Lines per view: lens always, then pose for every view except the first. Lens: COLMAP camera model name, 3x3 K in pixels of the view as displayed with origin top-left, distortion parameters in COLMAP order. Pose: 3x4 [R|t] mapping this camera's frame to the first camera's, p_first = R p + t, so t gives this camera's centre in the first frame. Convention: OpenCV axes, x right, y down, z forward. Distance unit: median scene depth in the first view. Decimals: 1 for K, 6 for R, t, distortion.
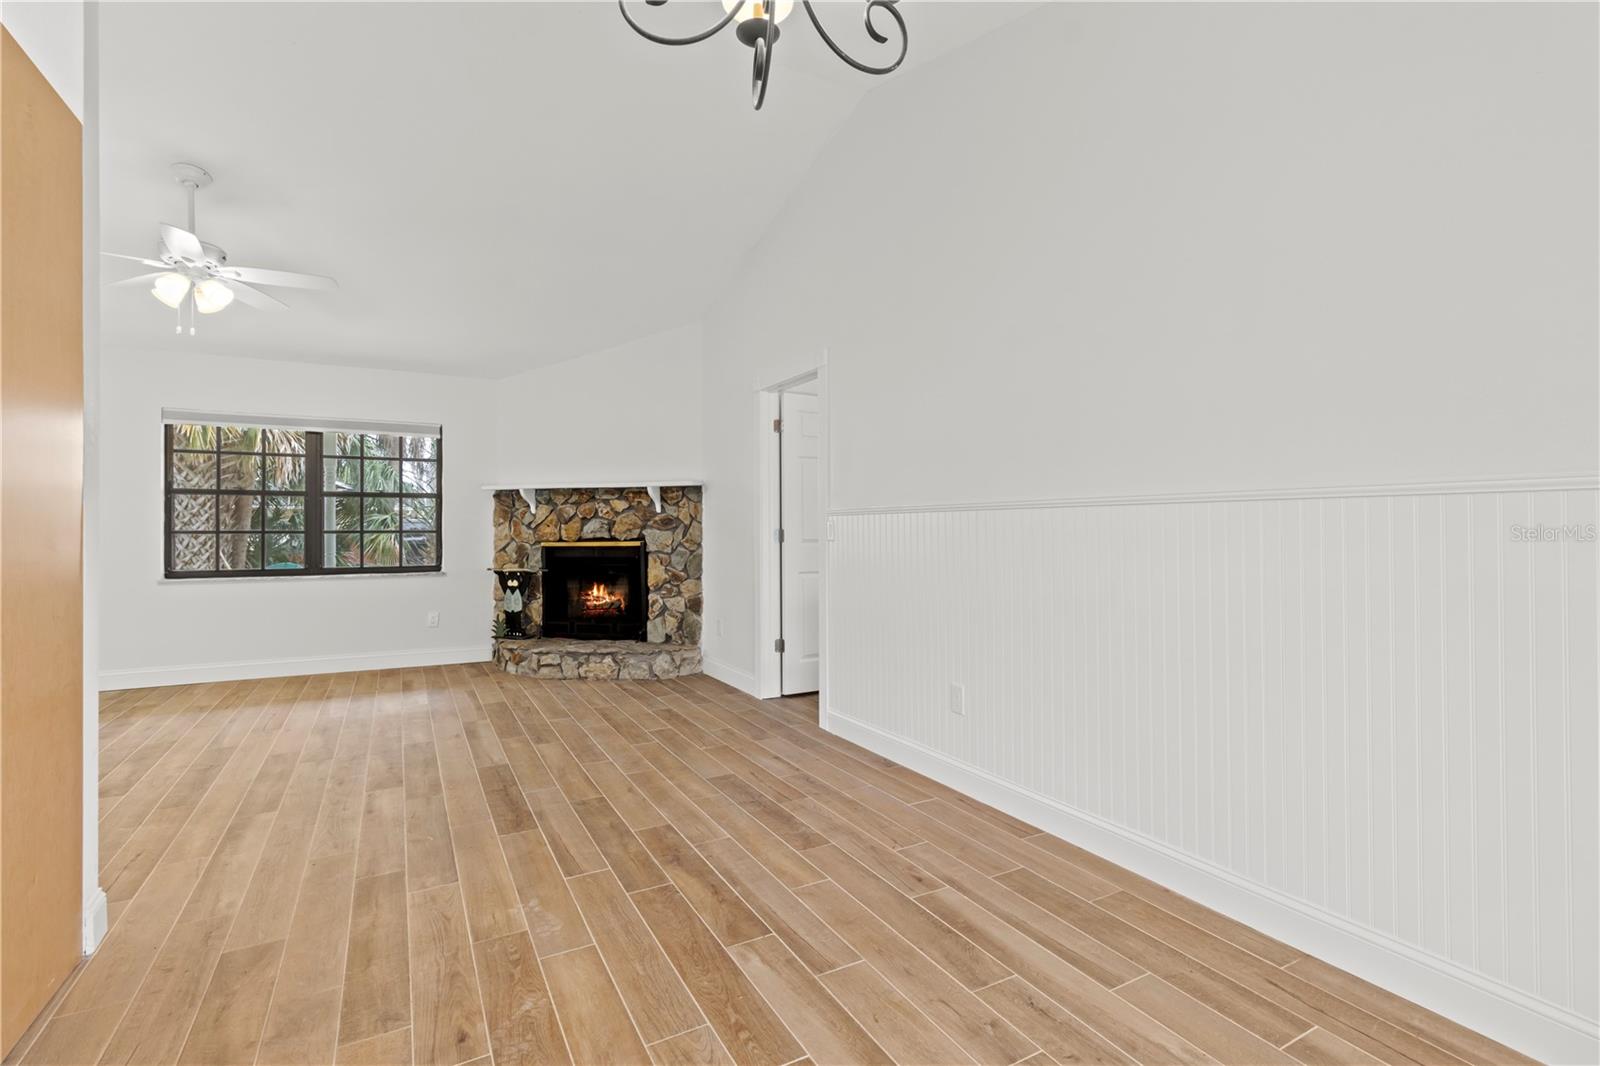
lens RADIAL K [[741.6, 0, 793.9], [0, 741.6, 514.8], [0, 0, 1]] dist [0.002443, 0.000414]
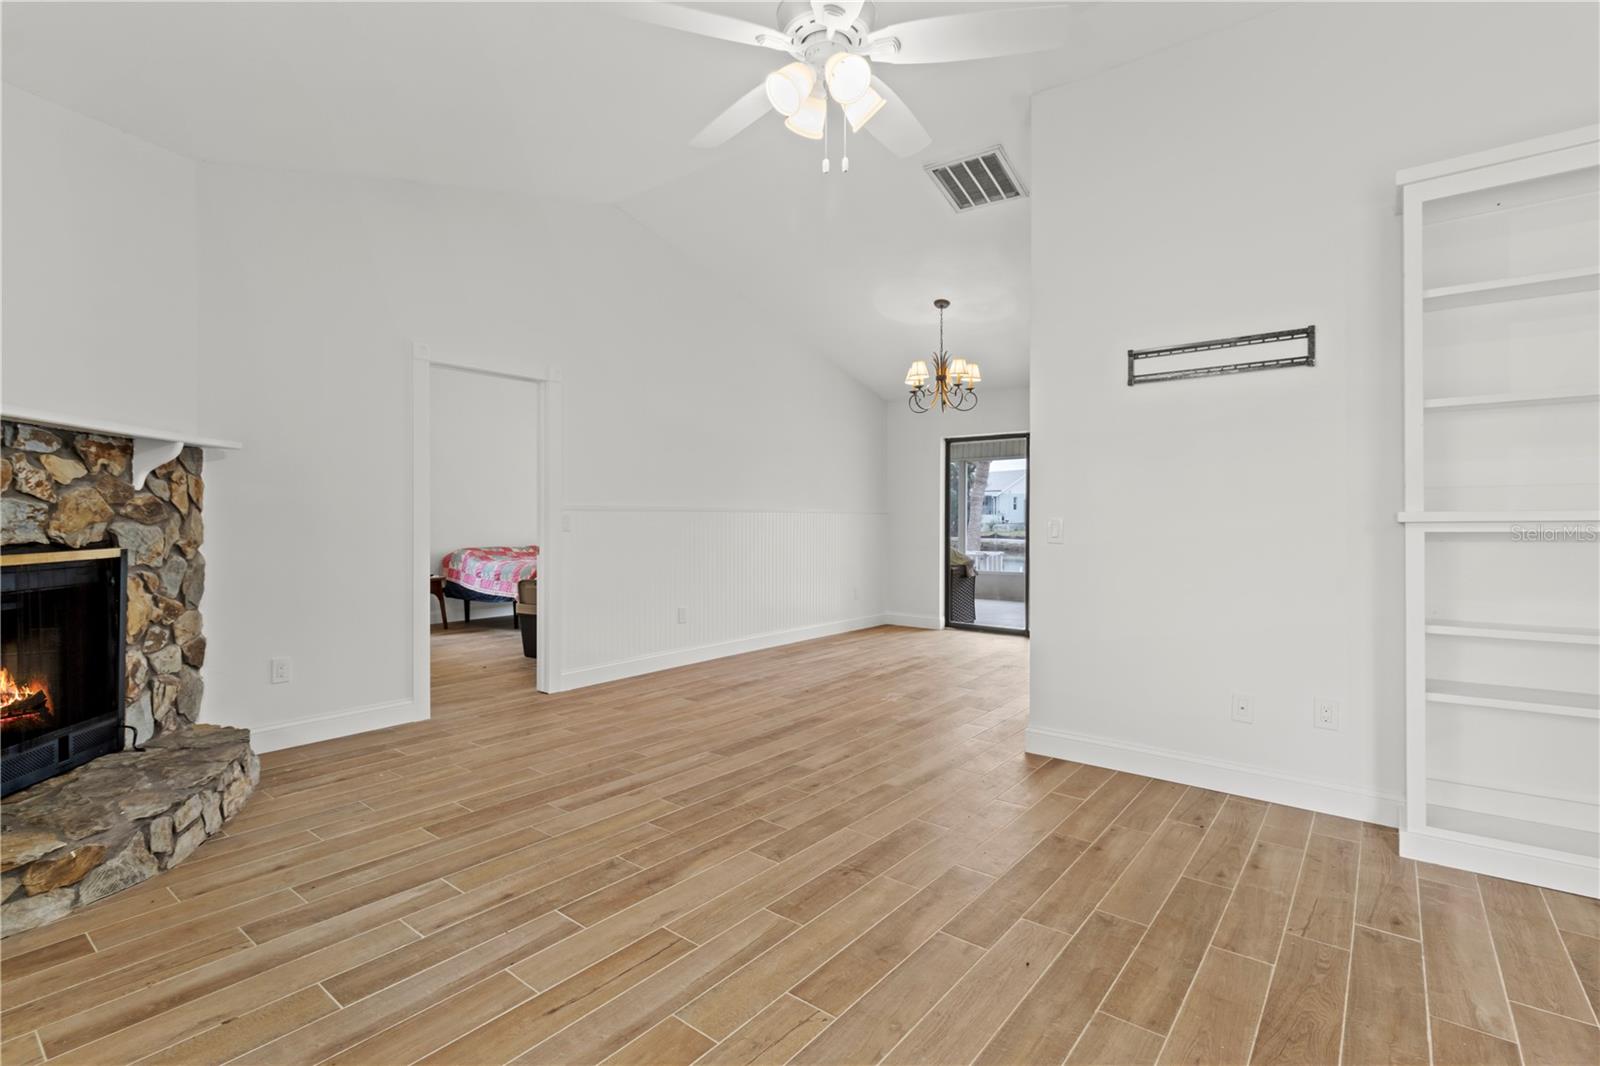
lens RADIAL K [[743.0, 0, 792.5], [0, 743.0, 528.2], [0, 0, 1]] dist [0.001509, 0.000752]
pose [[-0.390323, -0.009084, 0.920633, -0.838755], [-0.015558, 0.999874, 0.003269, 0.014783], [-0.920546, -0.013047, -0.390415, 0.795300]]
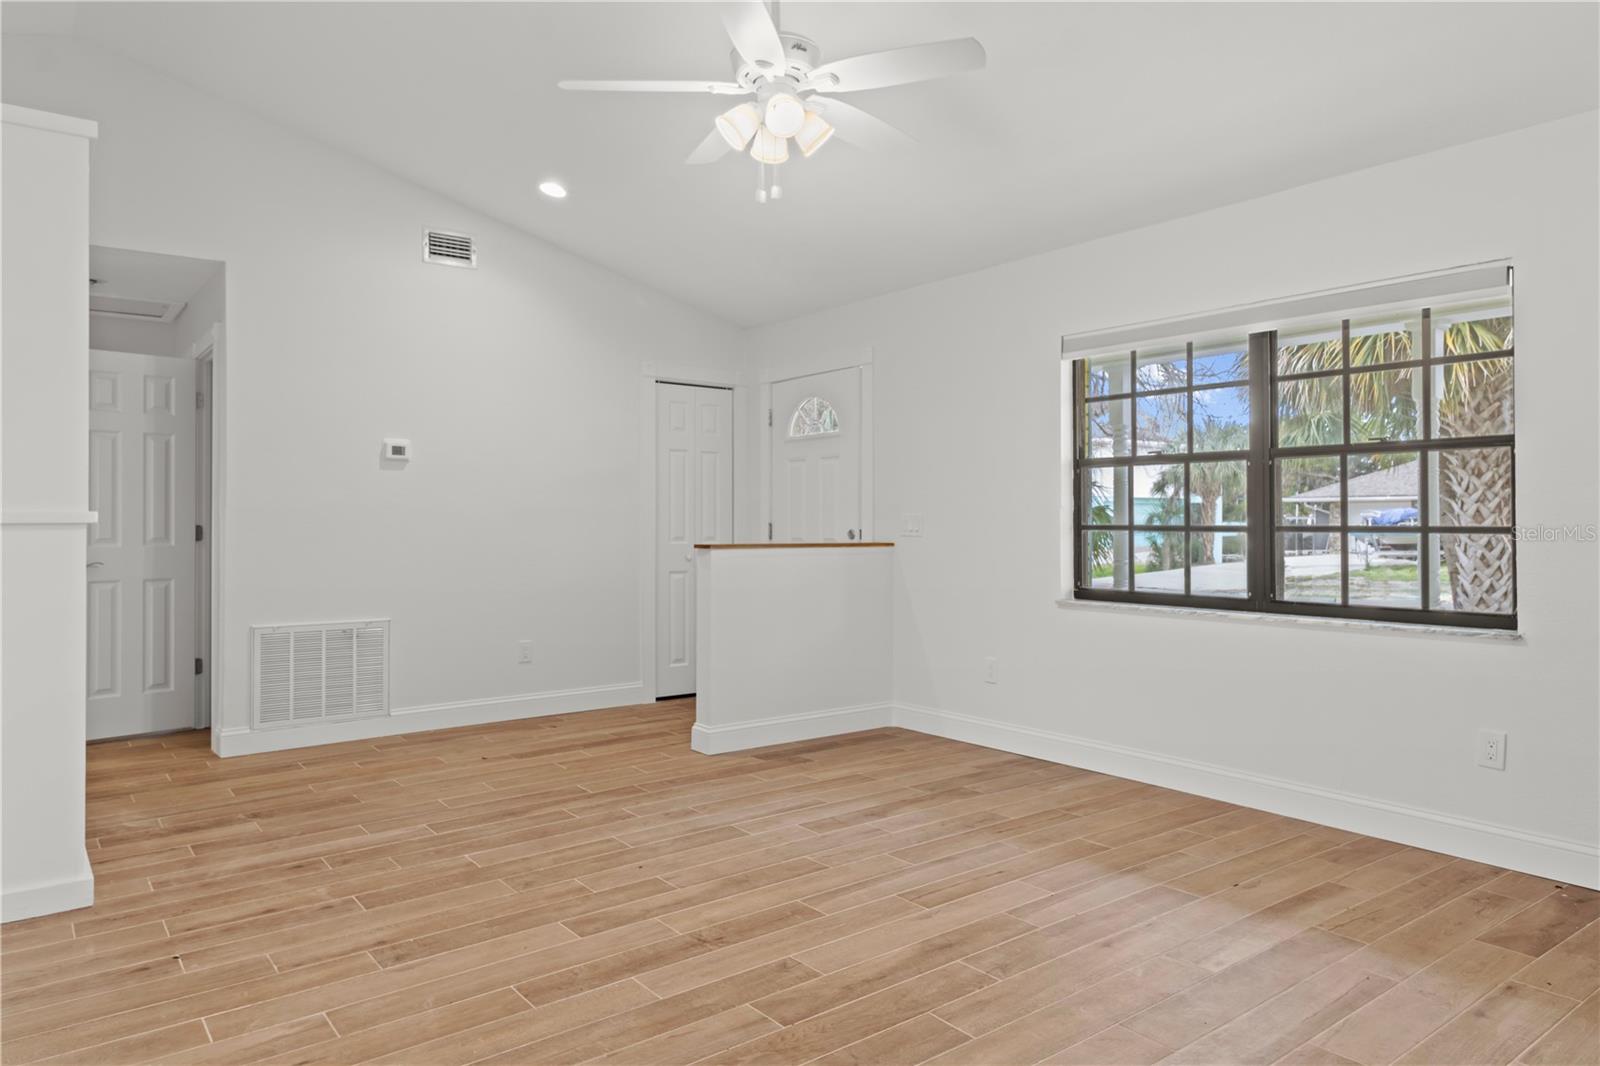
lens RADIAL K [[1031.0, 0, 794.1], [0, 1031.0, 501.9], [0, 0, 1]] dist [0.002342, 0.000262]
pose [[0.156164, -0.015856, -0.987604, 0.006945], [0.016596, 0.999772, -0.013427, 0.009151], [0.987592, -0.014294, 0.156392, 0.568727]]
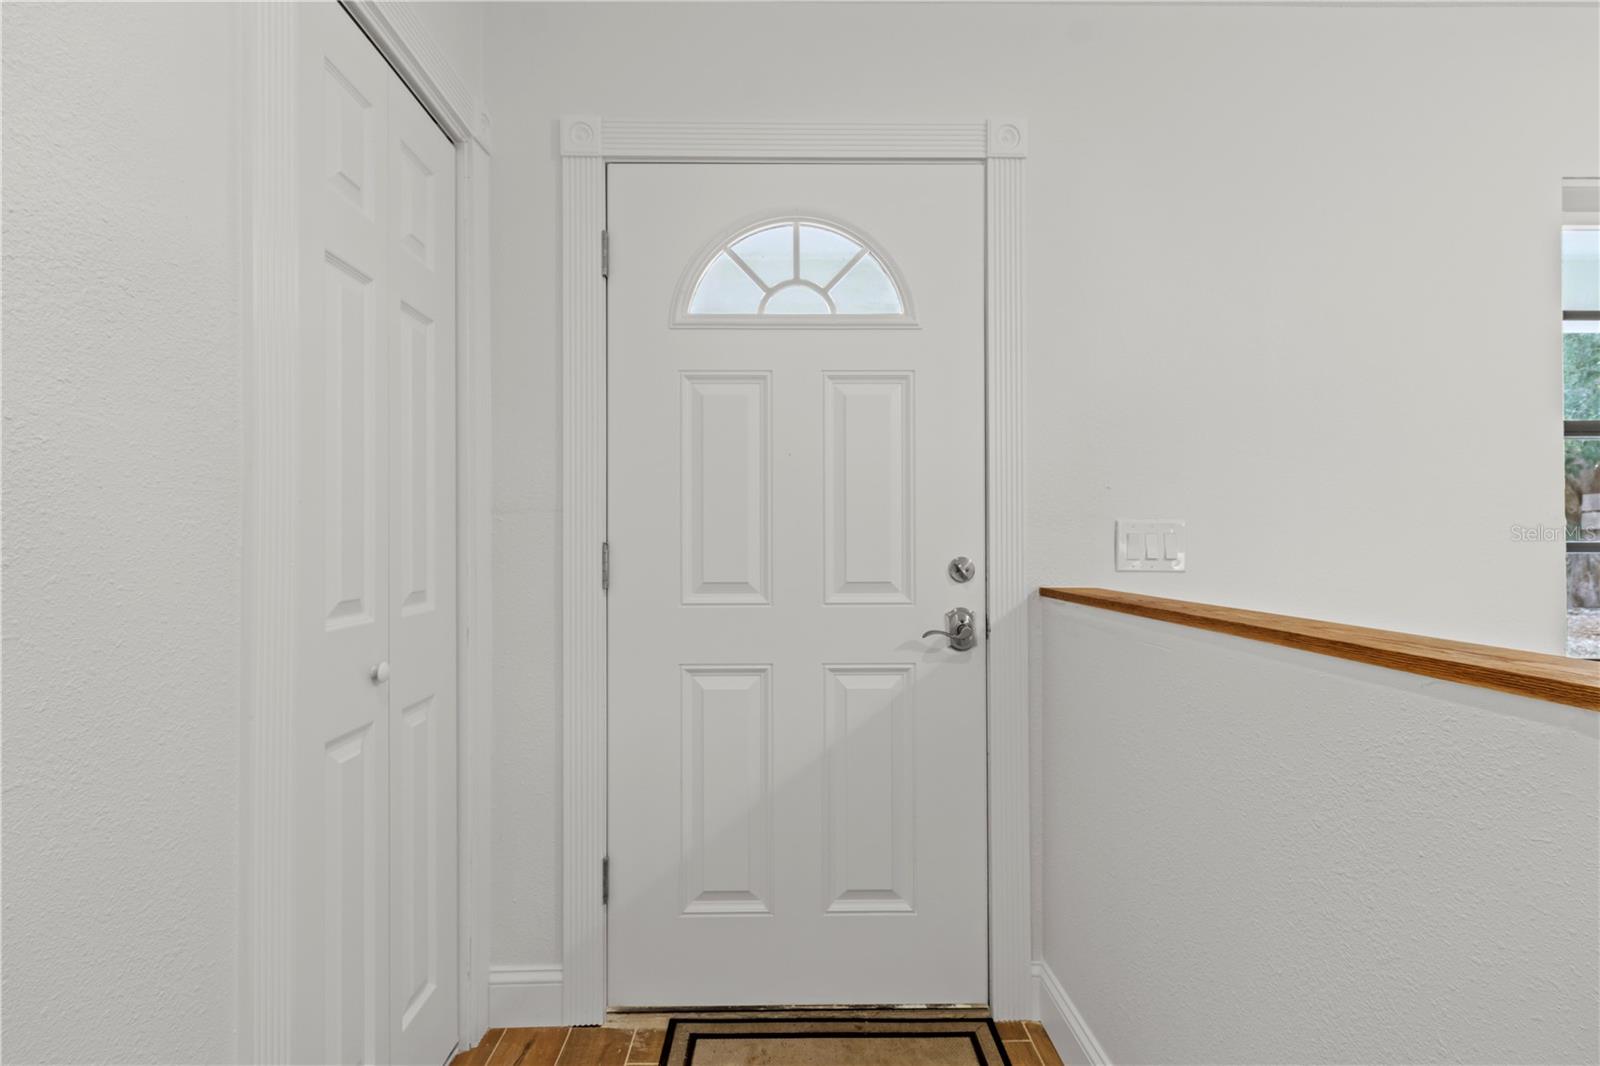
lens RADIAL K [[786.9, 0, 792.0], [0, 786.9, 528.0], [0, 0, 1]] dist [0.002514, 0.000306]
pose [[0.887424, -0.006473, -0.460909, -0.904815], [0.009265, 0.999950, 0.003794, 0.009277], [0.460861, -0.007637, 0.887439, 0.474153]]
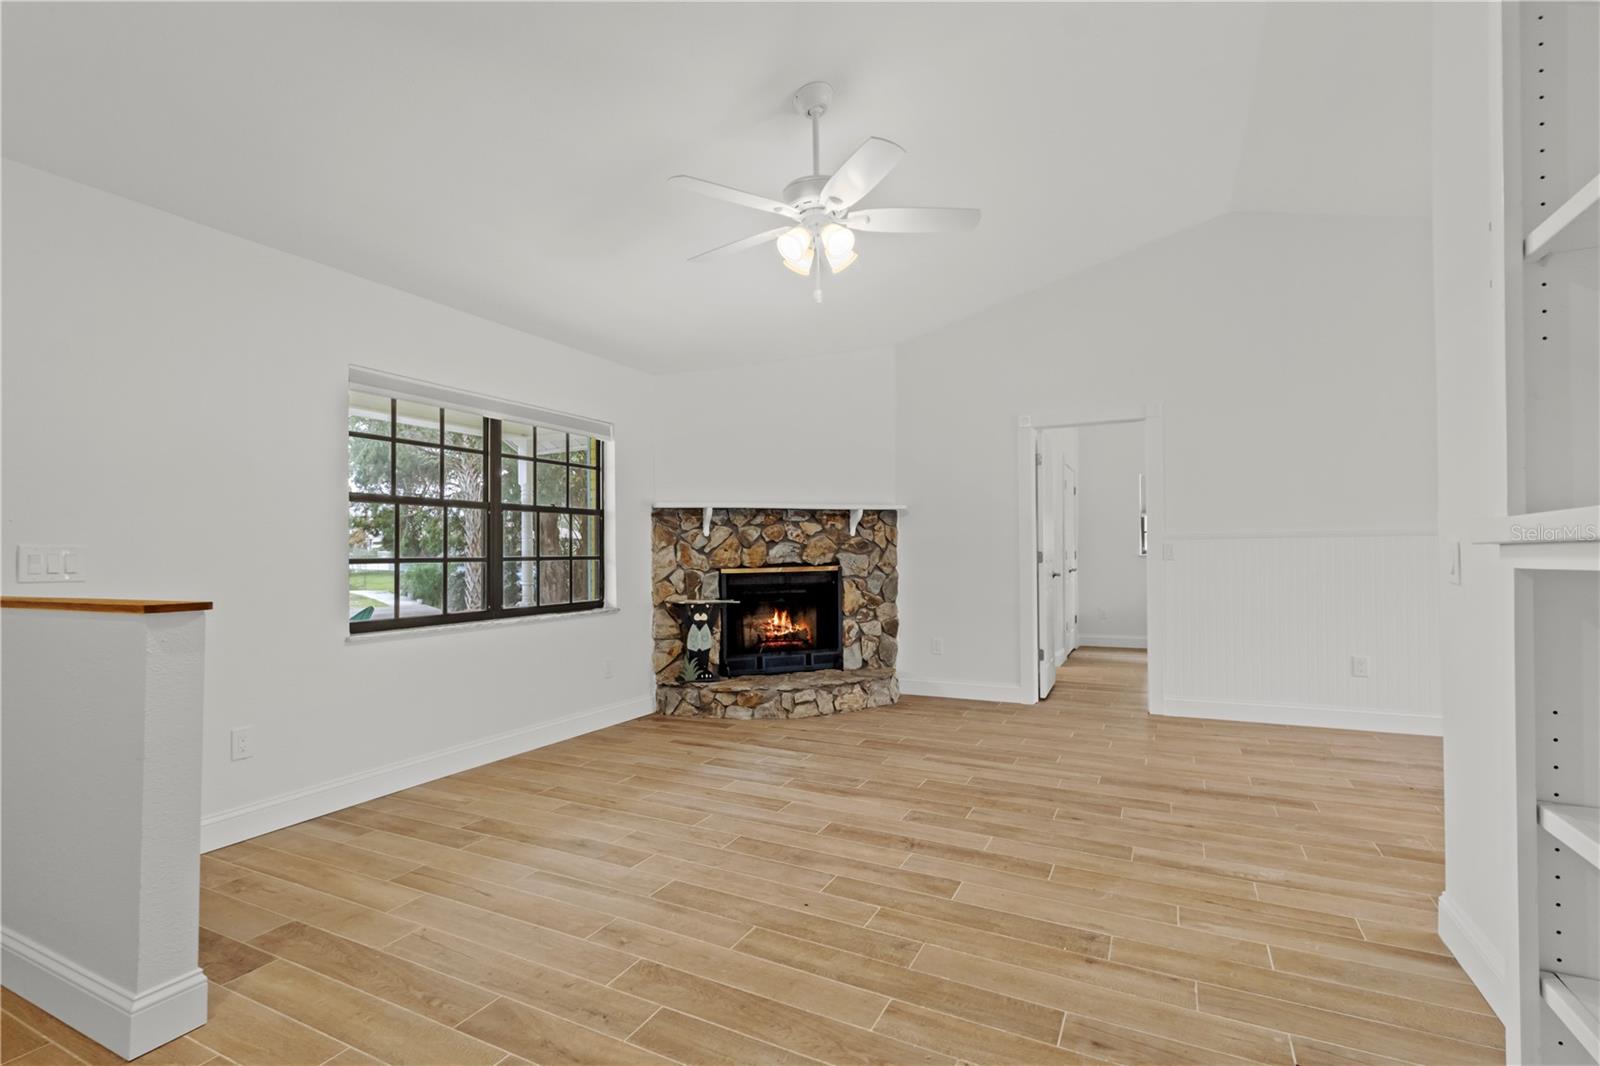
lens RADIAL K [[751.2, 0, 791.6], [0, 751.2, 538.4], [0, 0, 1]] dist [0.003562, 0.000432]
pose [[0.820525, 0.006021, 0.571578, -0.824191], [-0.002623, 0.999974, -0.006768, 0.007116], [-0.571604, 0.004054, 0.820520, 0.237452]]
